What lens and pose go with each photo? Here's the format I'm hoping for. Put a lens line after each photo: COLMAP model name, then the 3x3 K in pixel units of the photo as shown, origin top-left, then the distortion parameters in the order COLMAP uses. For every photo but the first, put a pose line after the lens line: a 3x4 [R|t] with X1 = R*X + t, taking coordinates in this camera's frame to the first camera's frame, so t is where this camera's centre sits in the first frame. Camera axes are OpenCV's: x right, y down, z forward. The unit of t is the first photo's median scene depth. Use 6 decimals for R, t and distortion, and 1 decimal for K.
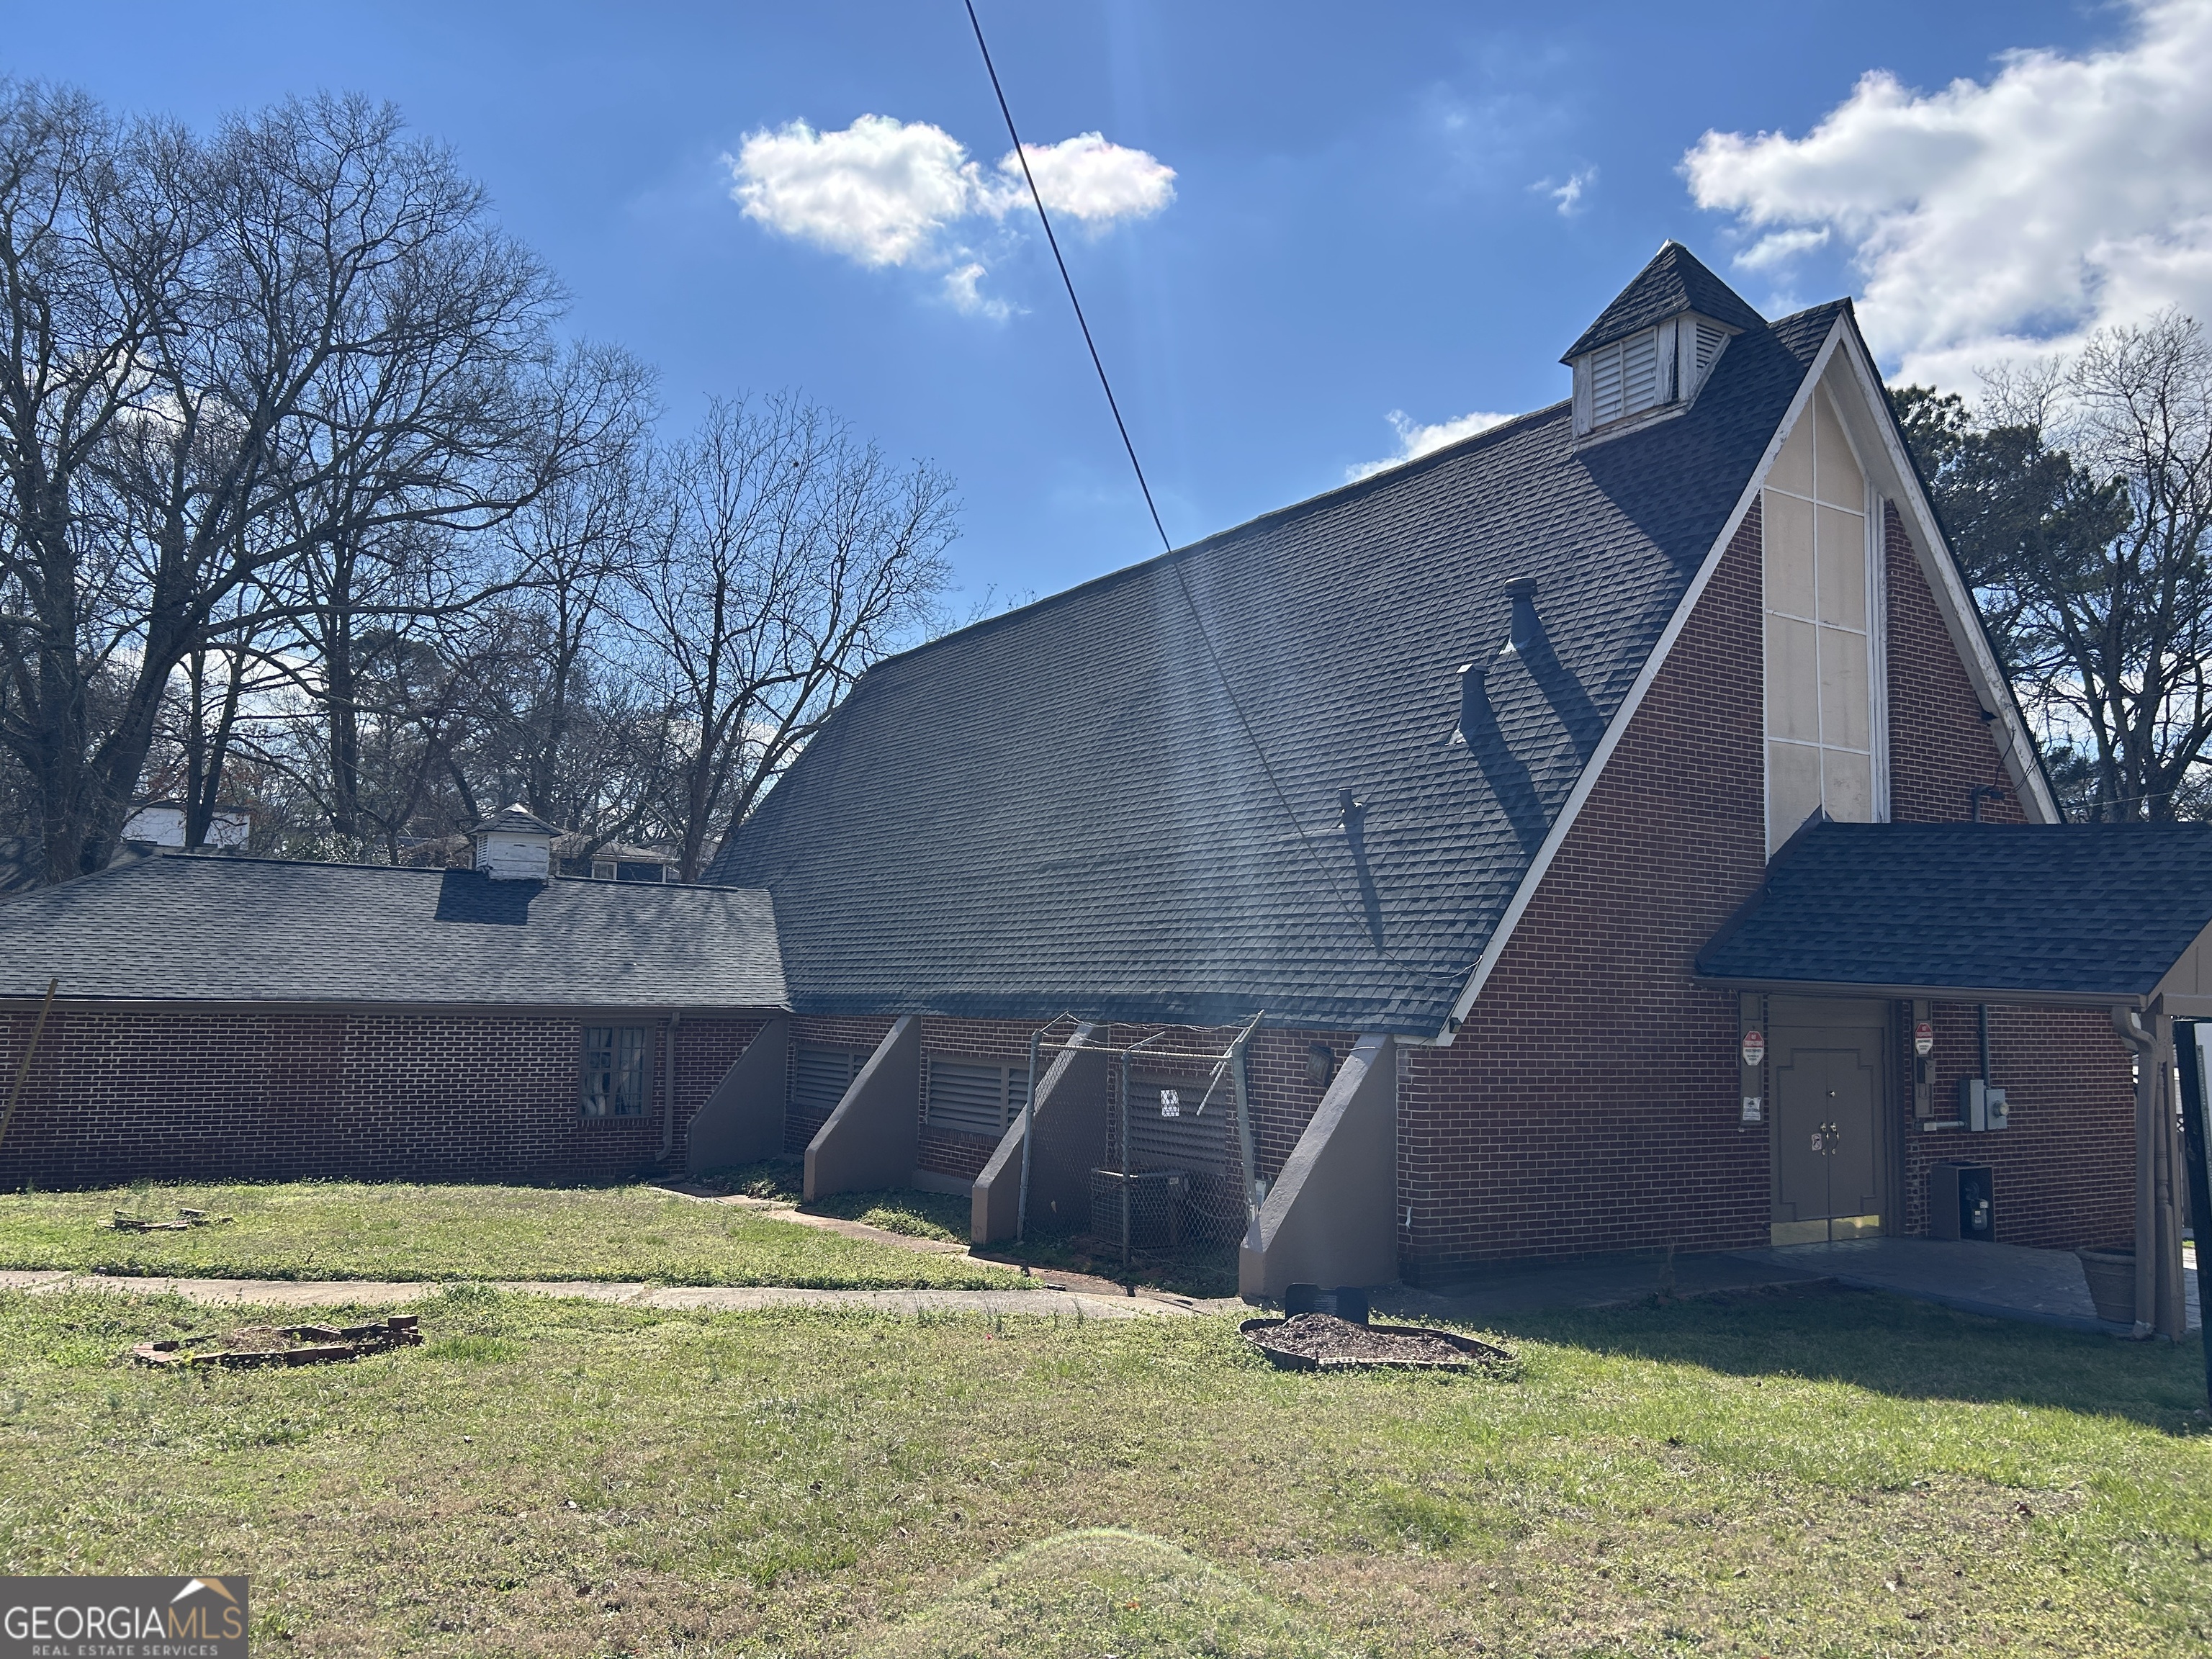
lens RADIAL K [[1656.5, 0, 1106.0], [0, 1656.5, 829.5], [0, 0, 1]] dist [0.001932, 0.001497]
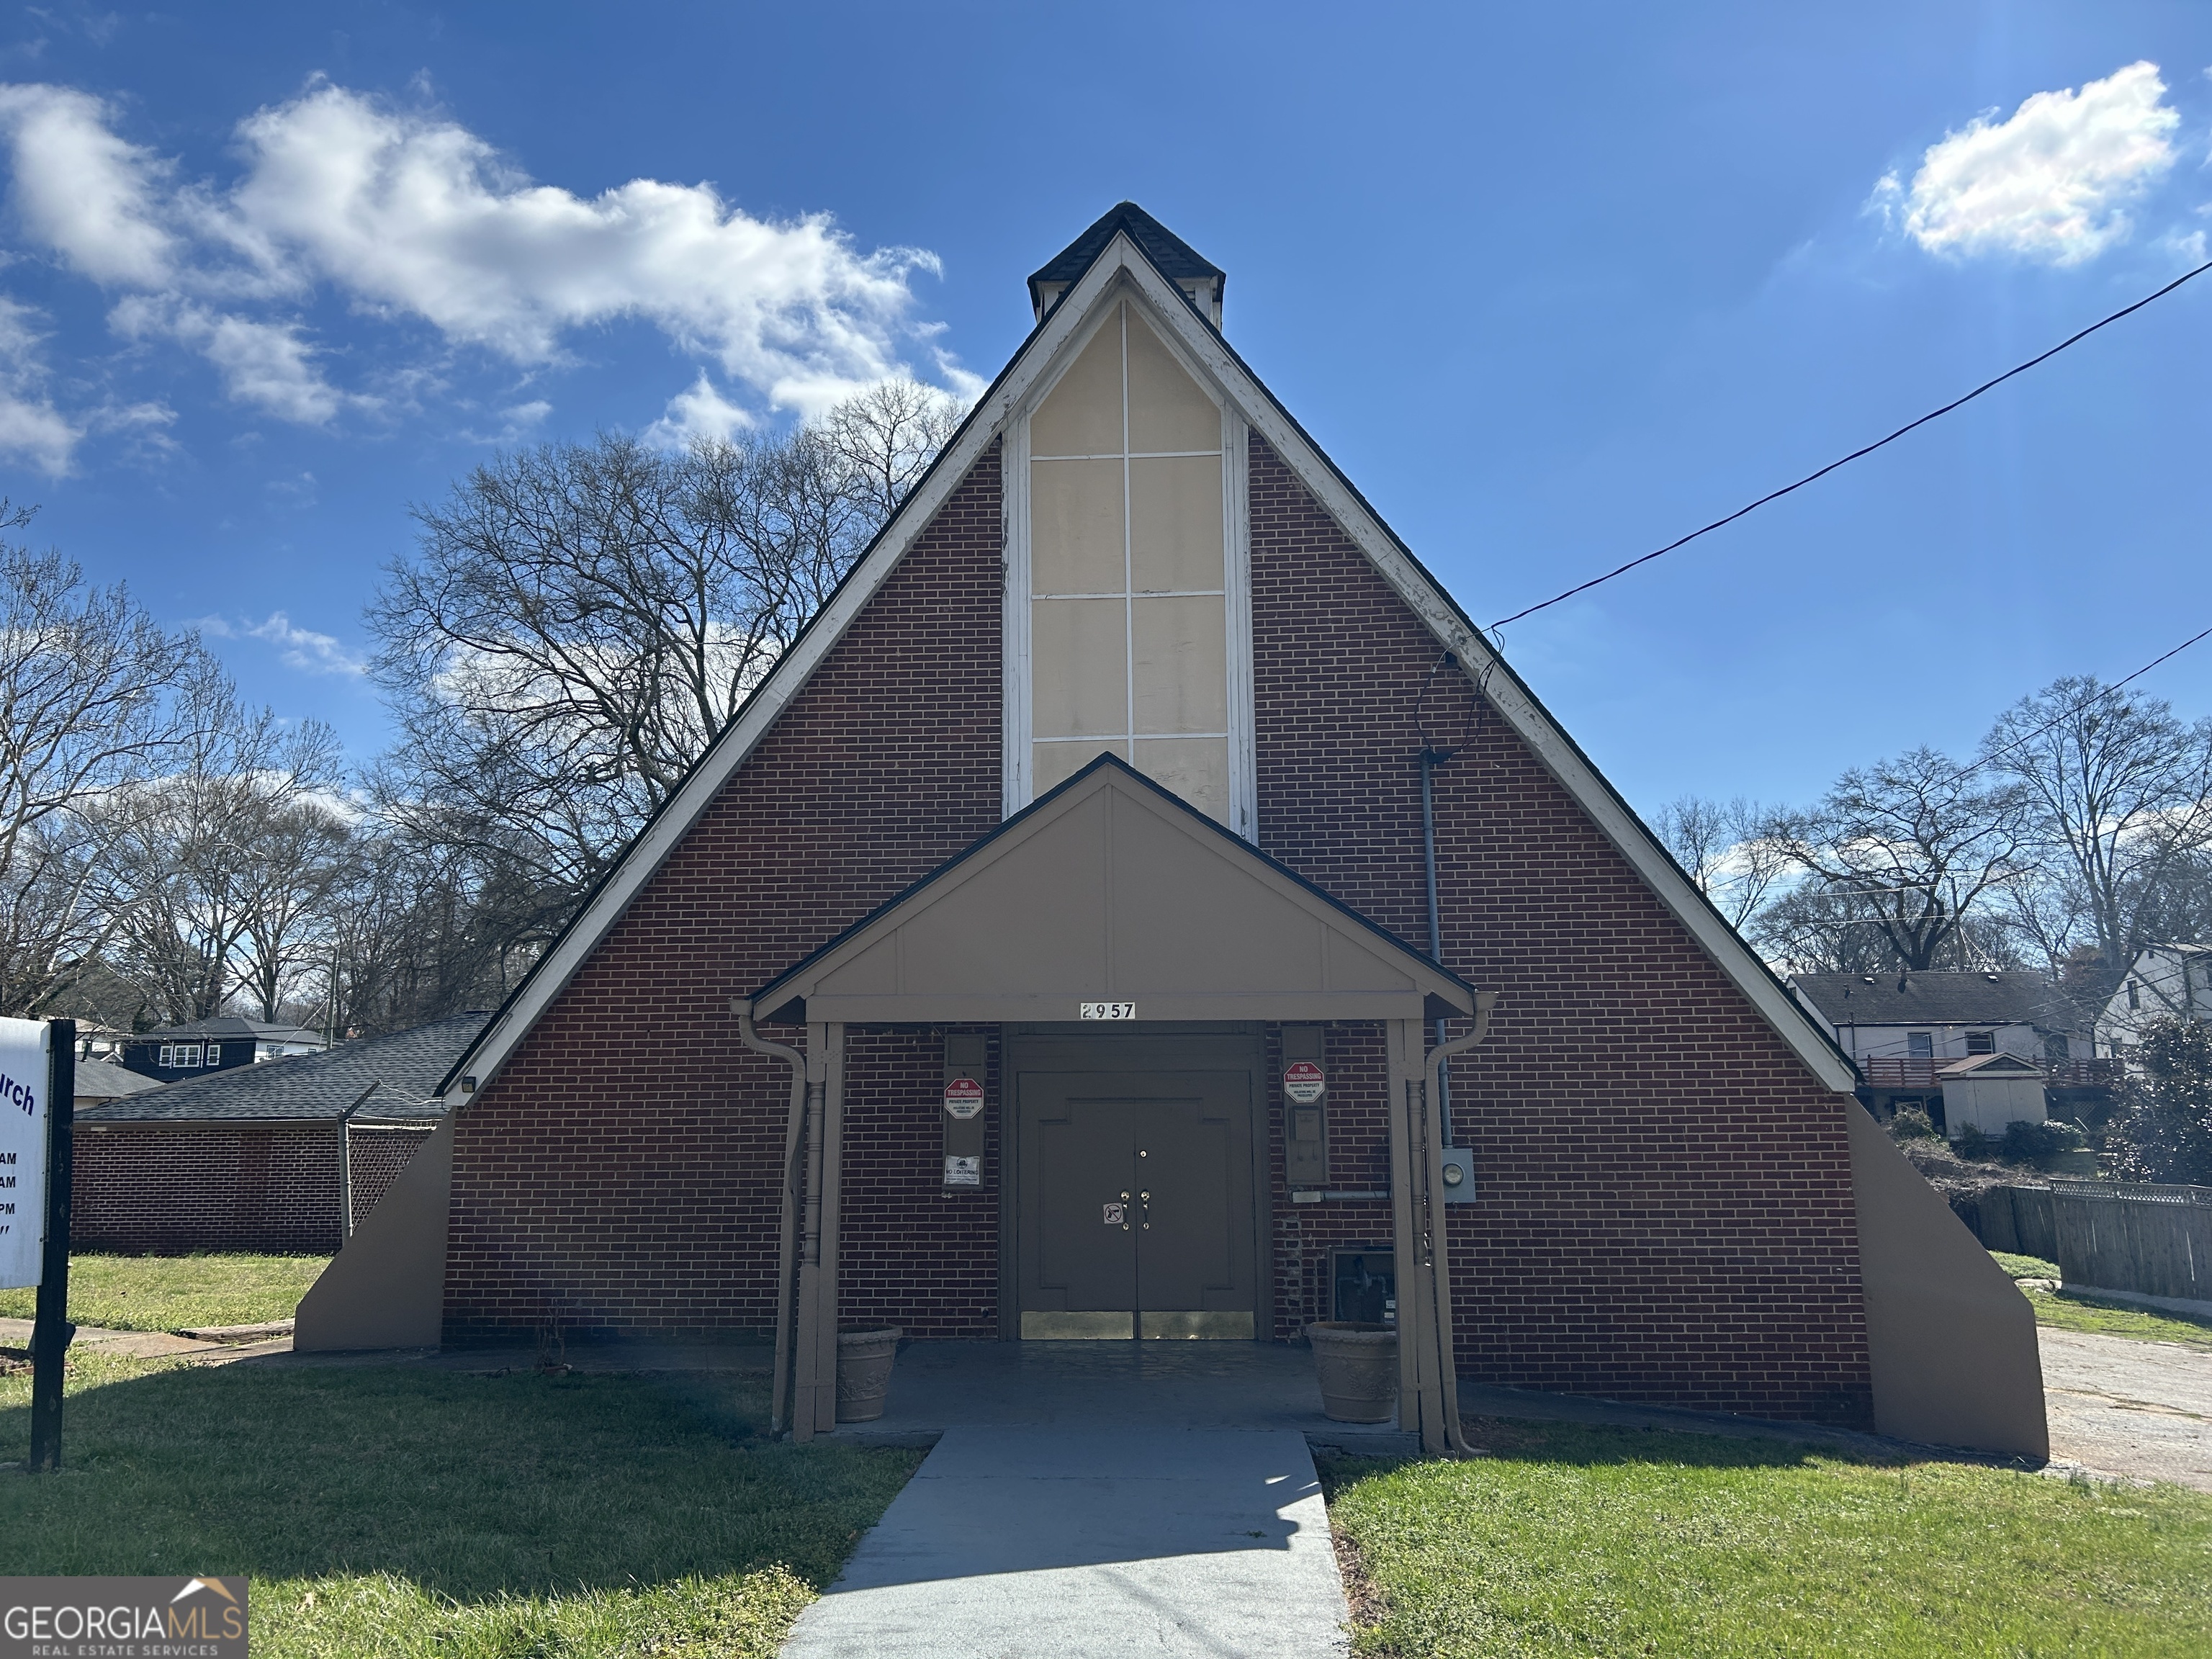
lens RADIAL K [[1698.0, 0, 1105.3], [0, 1698.0, 796.8], [0, 0, 1]] dist [0.081579, -0.000469]
pose [[0.802861, -0.142433, -0.578902, 0.964110], [0.086911, 0.988630, -0.122708, 0.088998], [0.589798, 0.048205, 0.806111, 0.308230]]
